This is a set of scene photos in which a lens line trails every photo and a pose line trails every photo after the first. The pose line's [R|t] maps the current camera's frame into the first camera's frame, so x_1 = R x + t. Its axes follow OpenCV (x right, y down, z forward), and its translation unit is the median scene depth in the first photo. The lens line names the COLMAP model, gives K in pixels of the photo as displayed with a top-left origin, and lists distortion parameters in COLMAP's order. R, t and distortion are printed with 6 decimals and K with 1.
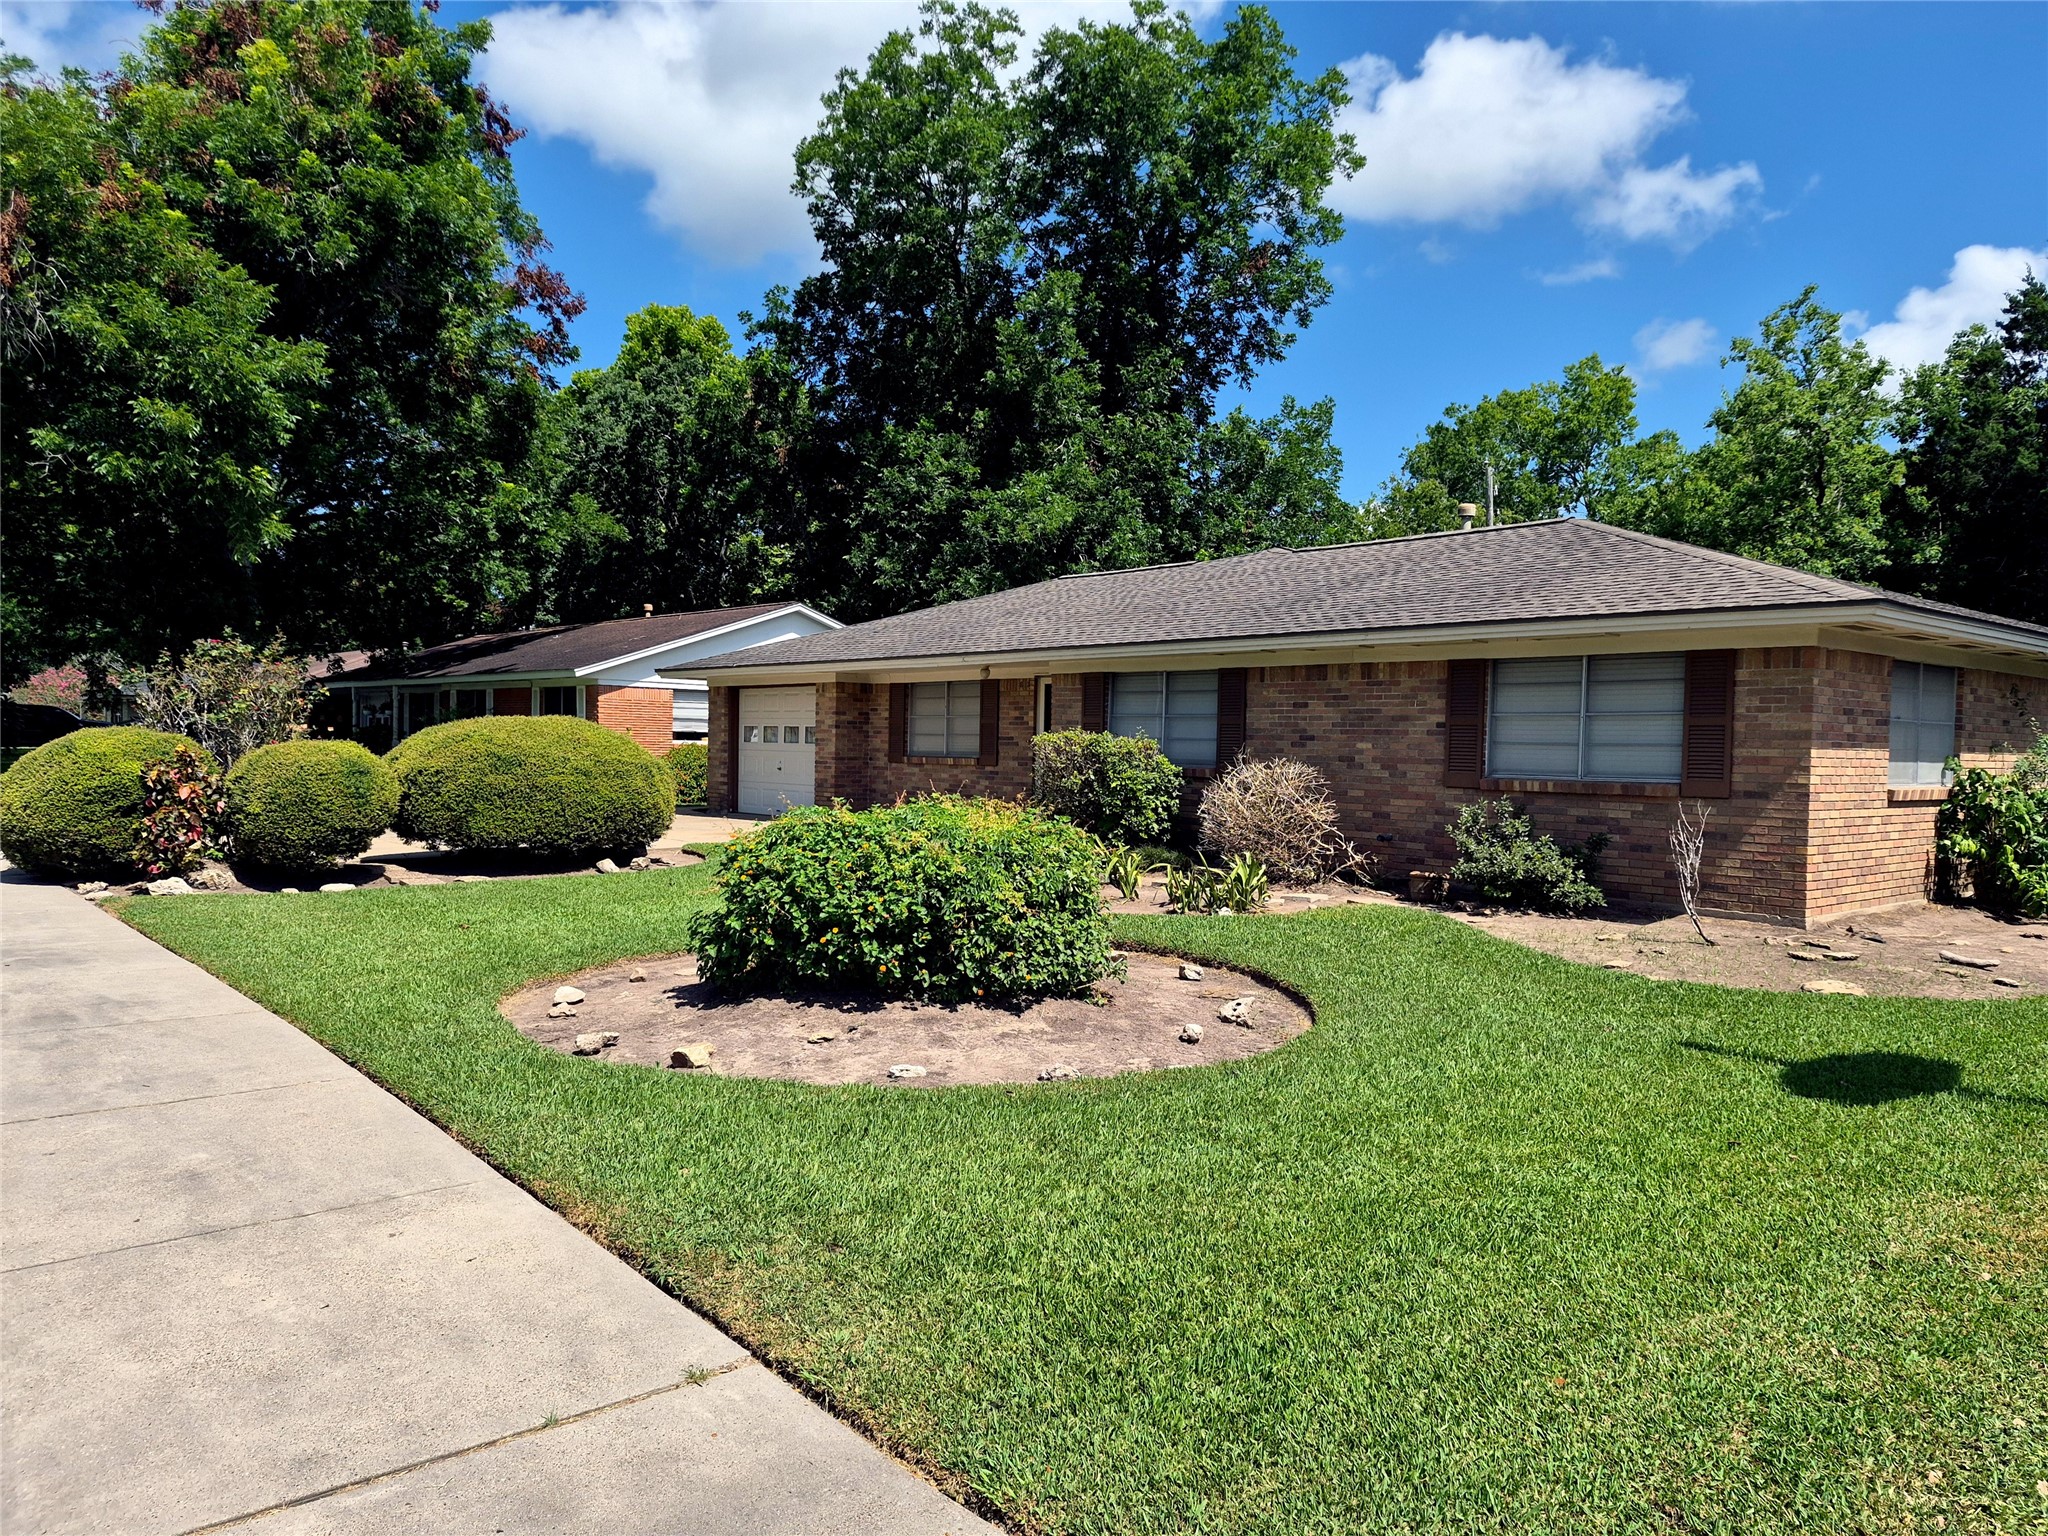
lens RADIAL K [[1415.6, 0, 1014.7], [0, 1415.6, 780.7], [0, 0, 1]] dist [0.072091, -0.078125]
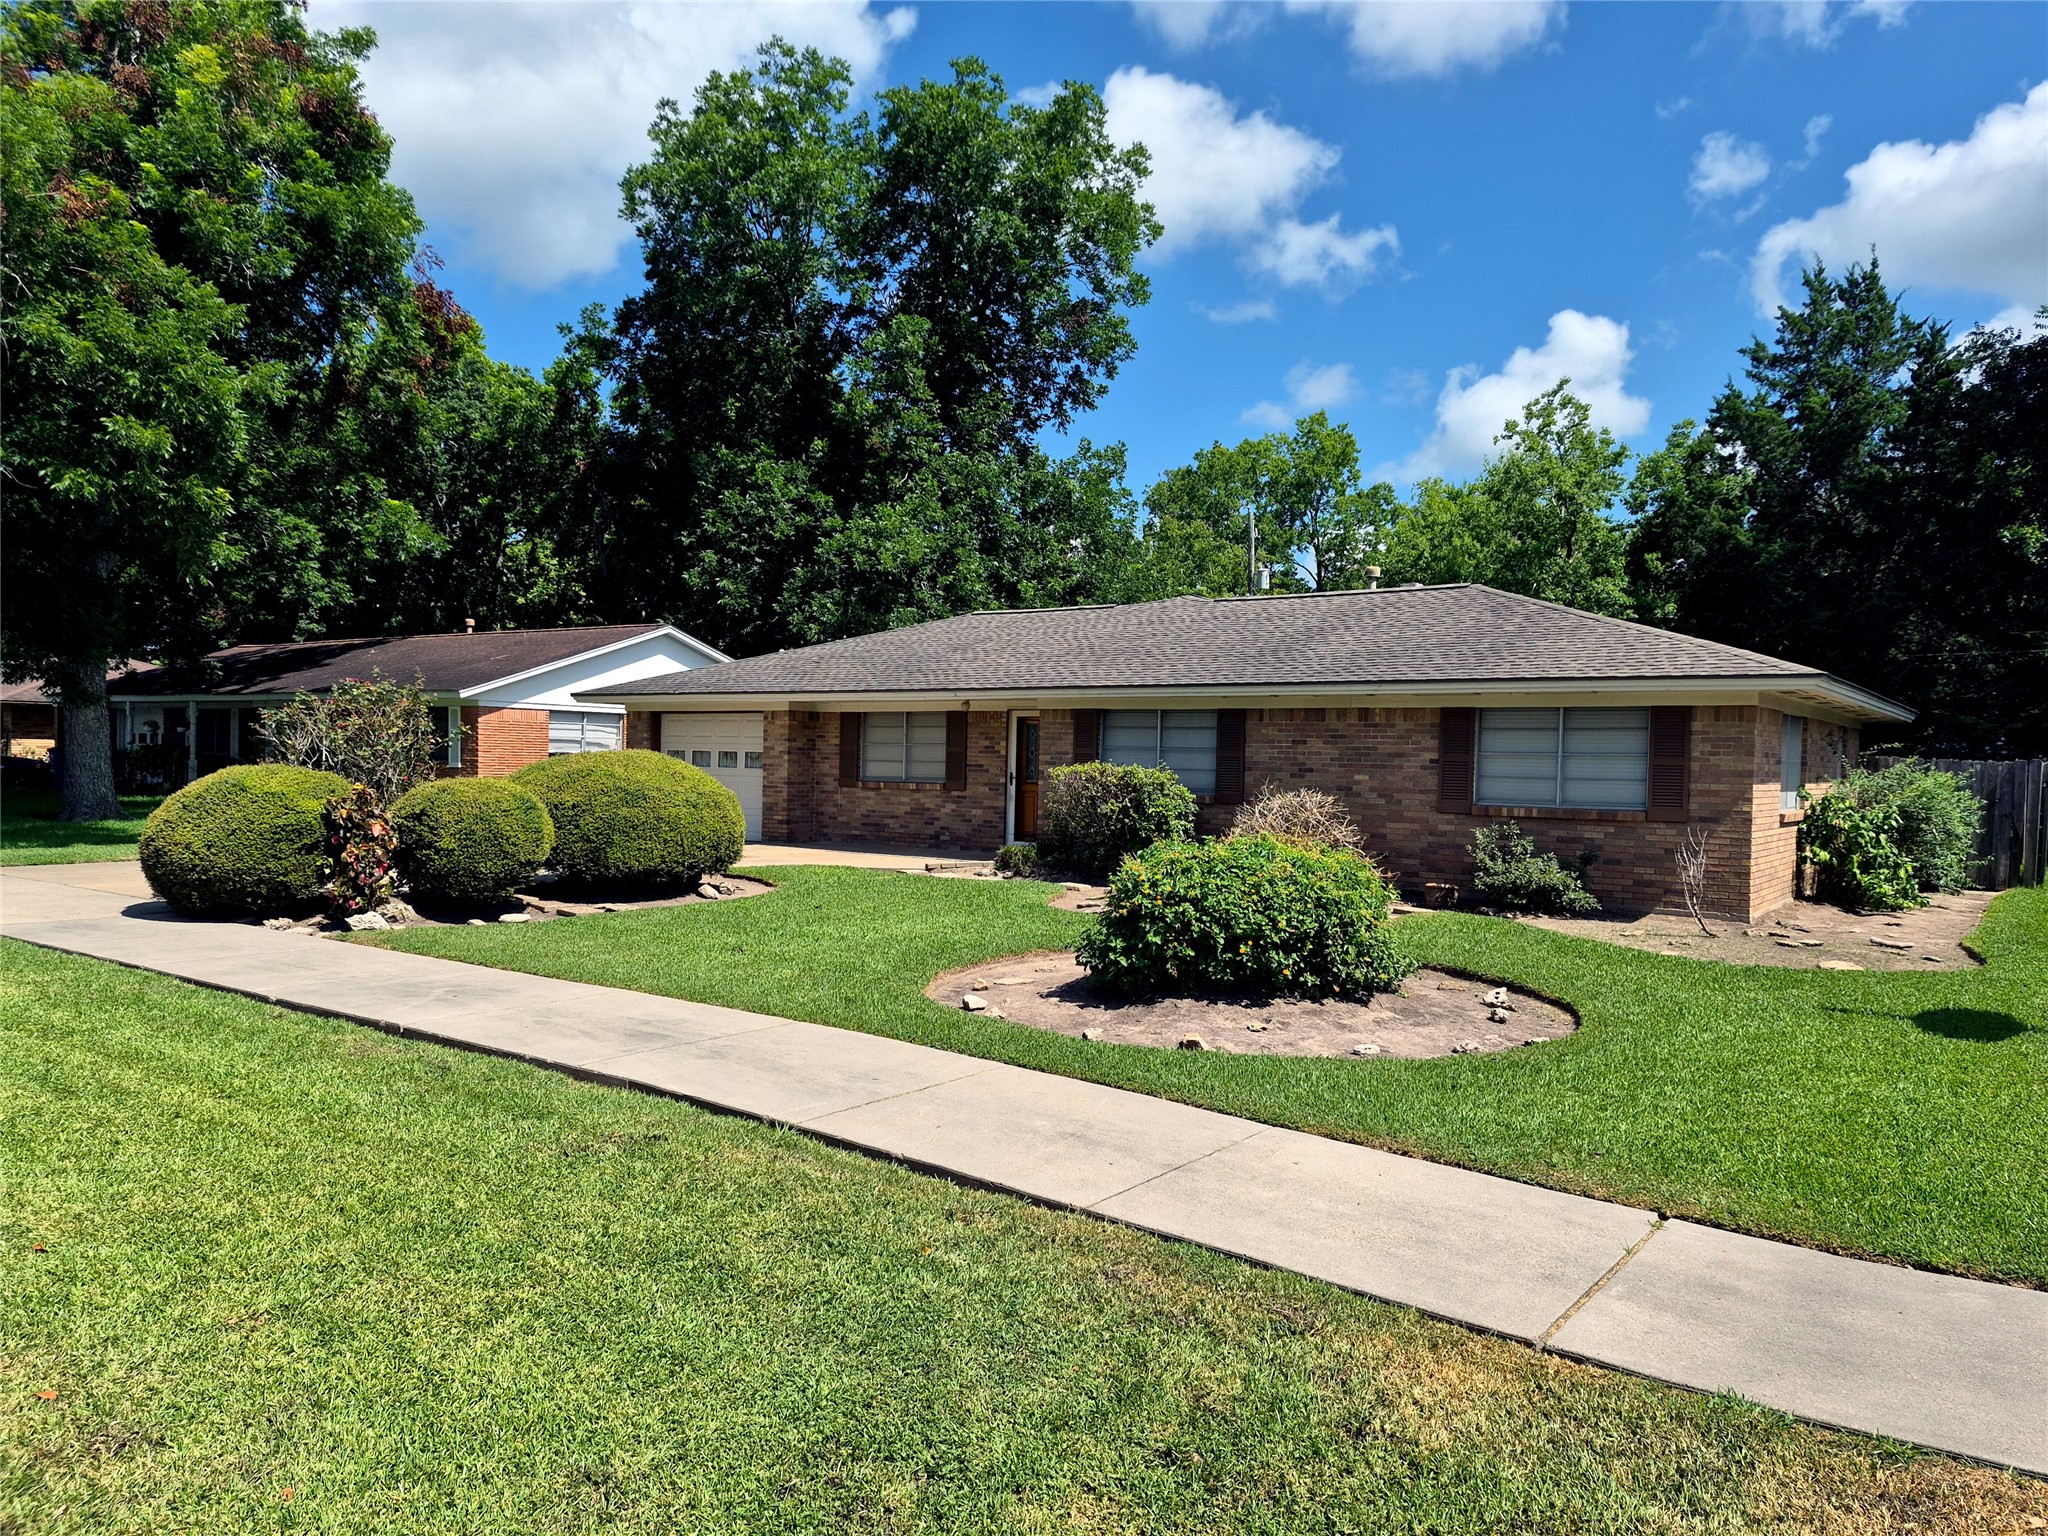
lens RADIAL K [[1415.6, 0, 1011.7], [0, 1415.6, 778.9], [0, 0, 1]] dist [0.072091, -0.078125]
pose [[0.975148, -0.002424, 0.221541, -0.198973], [0.004145, 0.999965, -0.007306, -0.010561], [-0.221515, 0.008043, 0.975124, -0.061137]]
